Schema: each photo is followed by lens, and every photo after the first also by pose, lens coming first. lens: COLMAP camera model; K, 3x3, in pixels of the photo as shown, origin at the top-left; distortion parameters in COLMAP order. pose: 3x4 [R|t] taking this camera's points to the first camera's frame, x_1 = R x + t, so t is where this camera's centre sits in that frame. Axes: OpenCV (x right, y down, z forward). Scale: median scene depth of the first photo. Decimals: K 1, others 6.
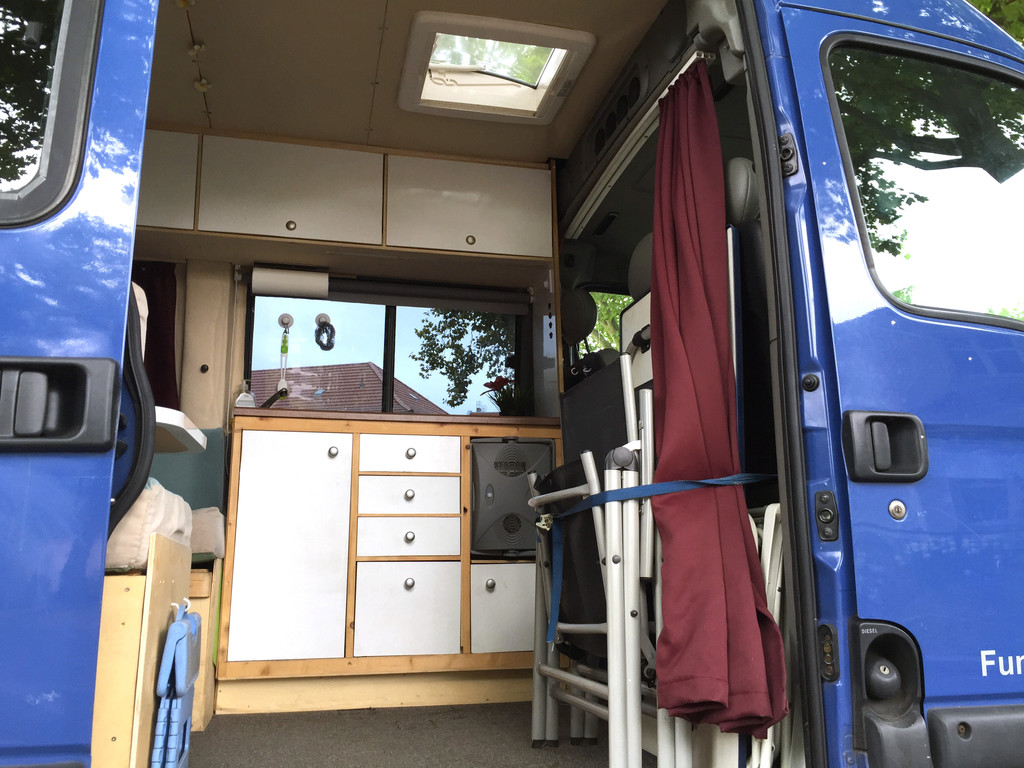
lens RADIAL K [[882.0, 0, 512.0], [0, 882.0, 384.0], [0, 0, 1]] dist [0.083357, 0.001042]
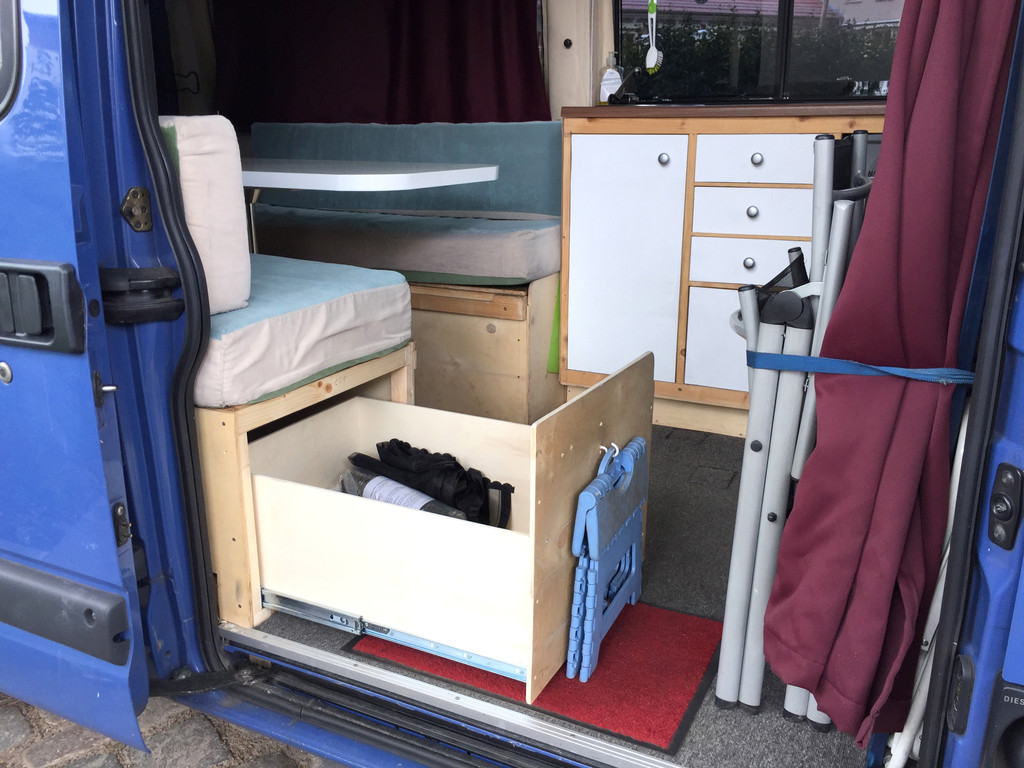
lens RADIAL K [[891.9, 0, 512.0], [0, 891.9, 384.0], [0, 0, 1]] dist [0.032245, 0.003961]
pose [[0.770655, 0.181165, -0.610959, 0.253012], [0.131217, 0.893081, 0.430336, -0.120769], [0.623597, -0.411809, 0.664485, 0.253985]]
